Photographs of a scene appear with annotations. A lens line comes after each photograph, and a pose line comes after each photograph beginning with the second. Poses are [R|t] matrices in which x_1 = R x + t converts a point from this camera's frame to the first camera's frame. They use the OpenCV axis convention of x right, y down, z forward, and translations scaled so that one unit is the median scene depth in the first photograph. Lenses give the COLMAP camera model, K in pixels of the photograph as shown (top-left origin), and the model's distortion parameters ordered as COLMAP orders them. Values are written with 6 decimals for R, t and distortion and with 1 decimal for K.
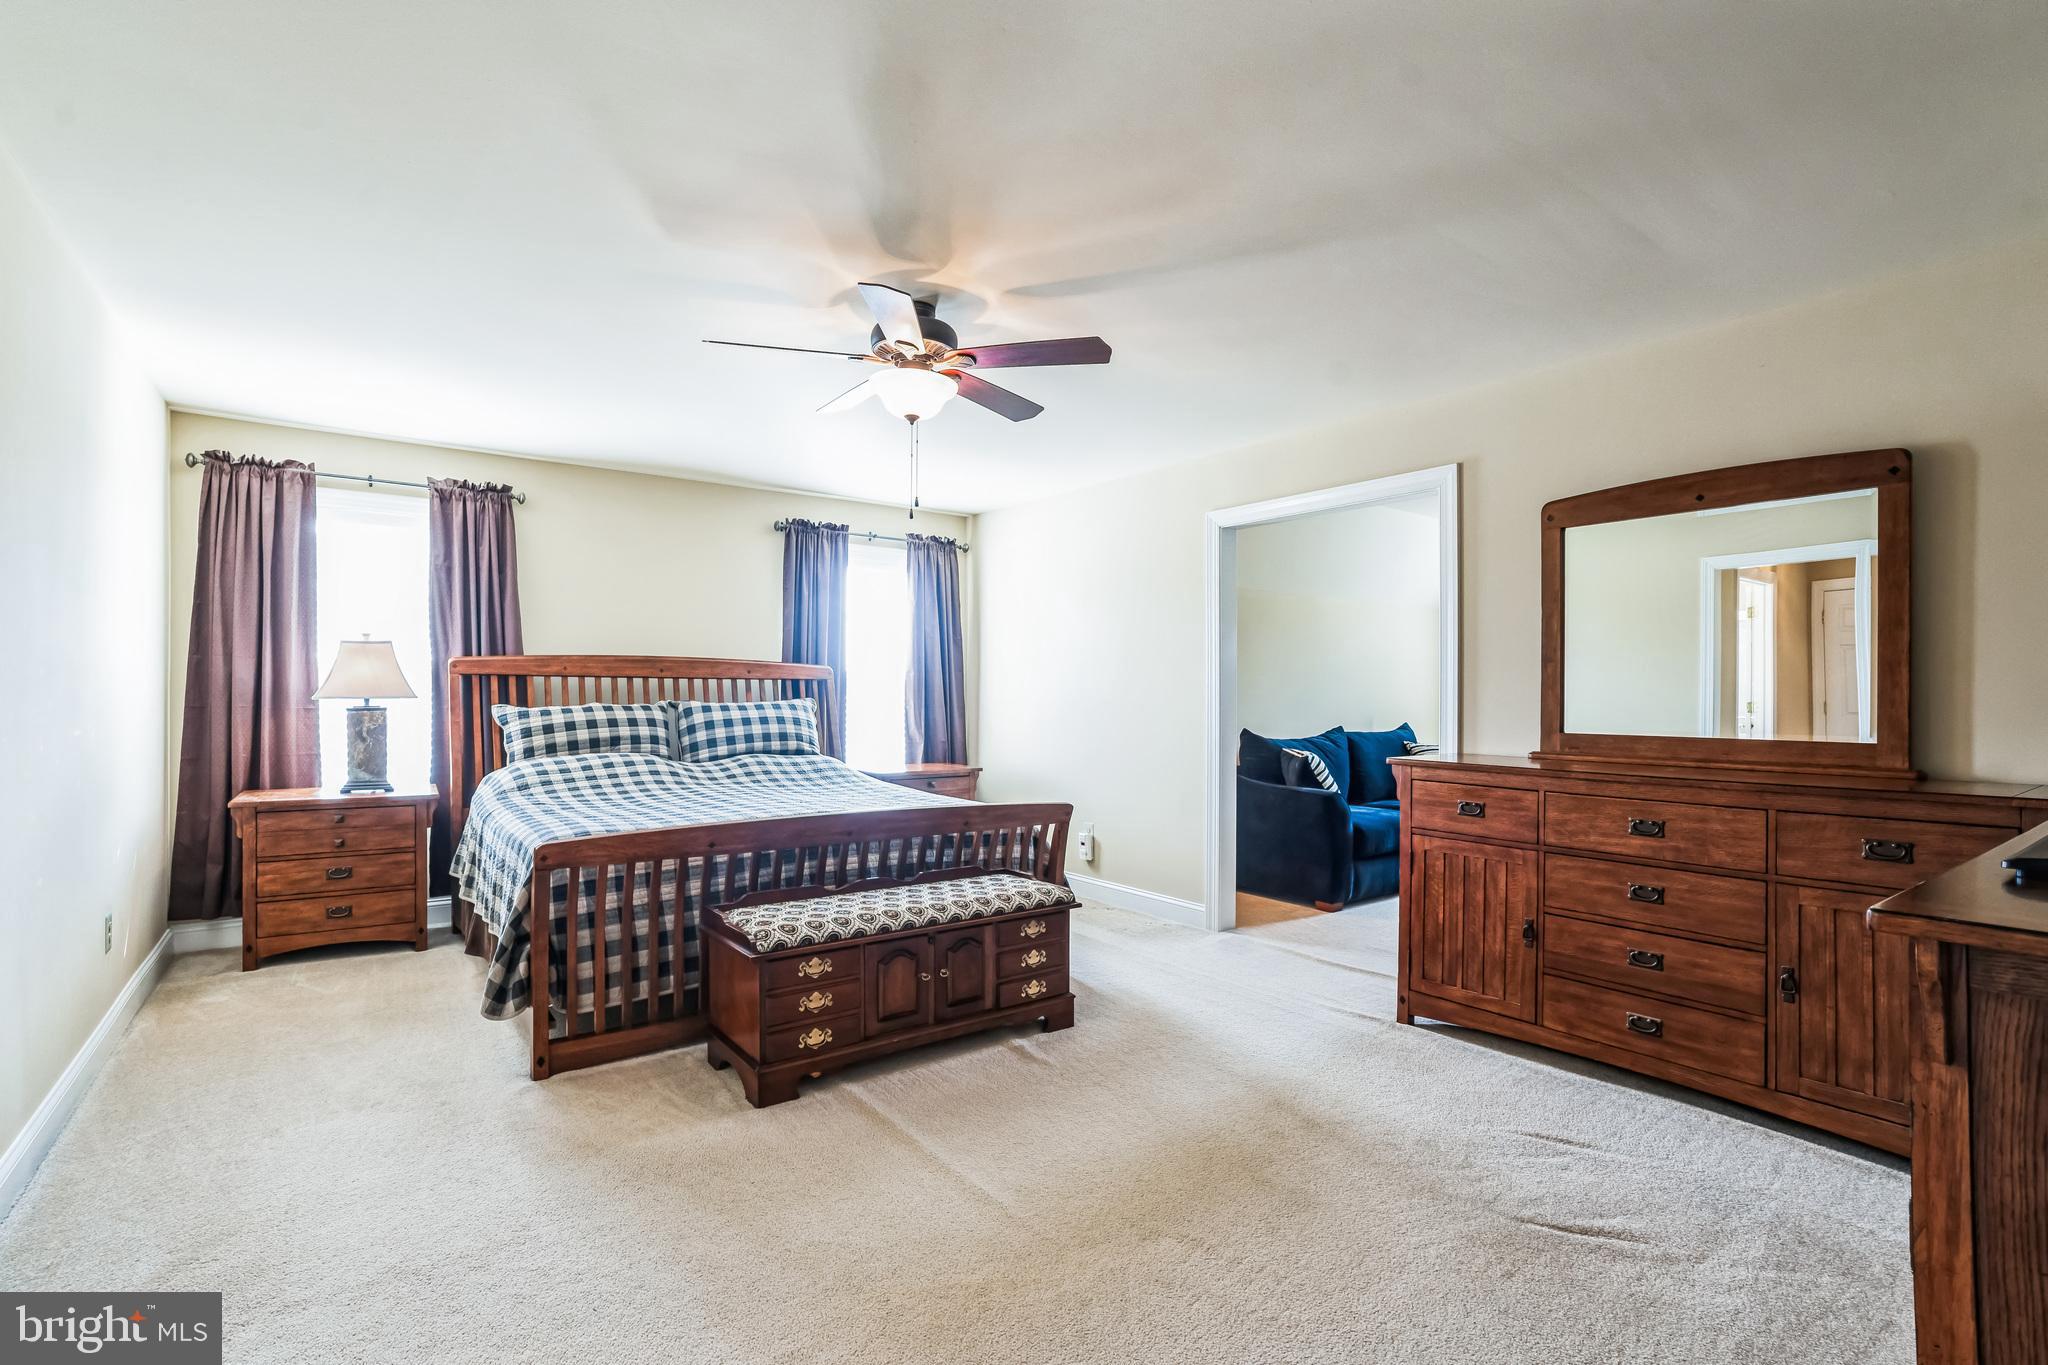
lens RADIAL K [[933.0, 0, 1010.4], [0, 933.0, 698.3], [0, 0, 1]] dist [-0.043076, 0.010591]
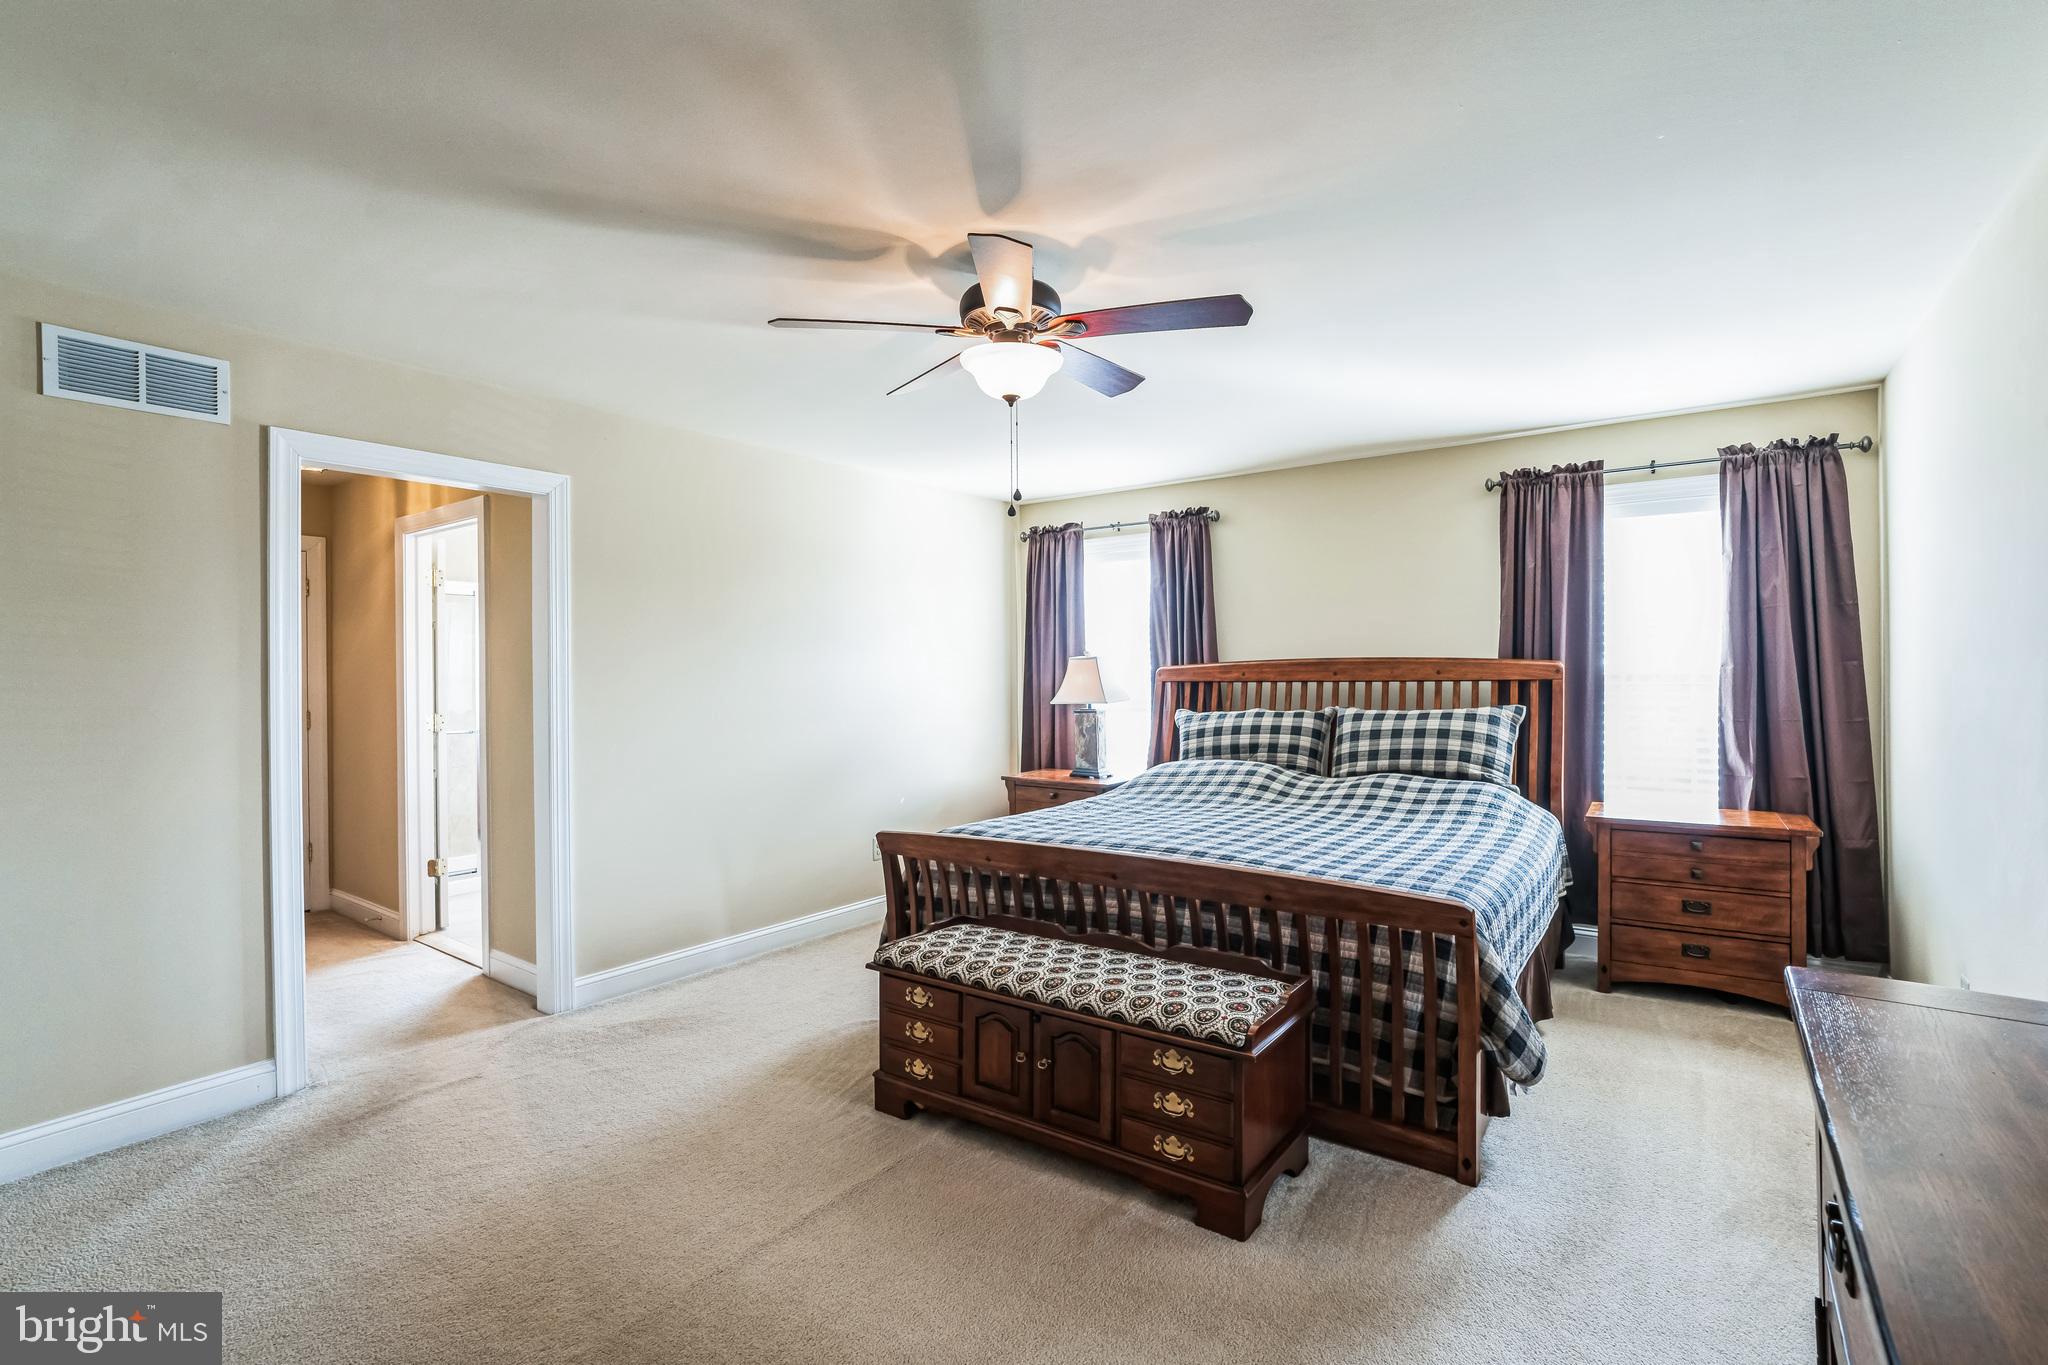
lens RADIAL K [[933.0, 0, 1021.5], [0, 933.0, 675.6], [0, 0, 1]] dist [-0.043076, 0.010591]
pose [[0.320686, -0.012586, -0.947102, 0.423952], [0.006041, 0.999919, -0.011242, -0.020873], [0.947166, -0.002116, 0.320735, 0.441699]]
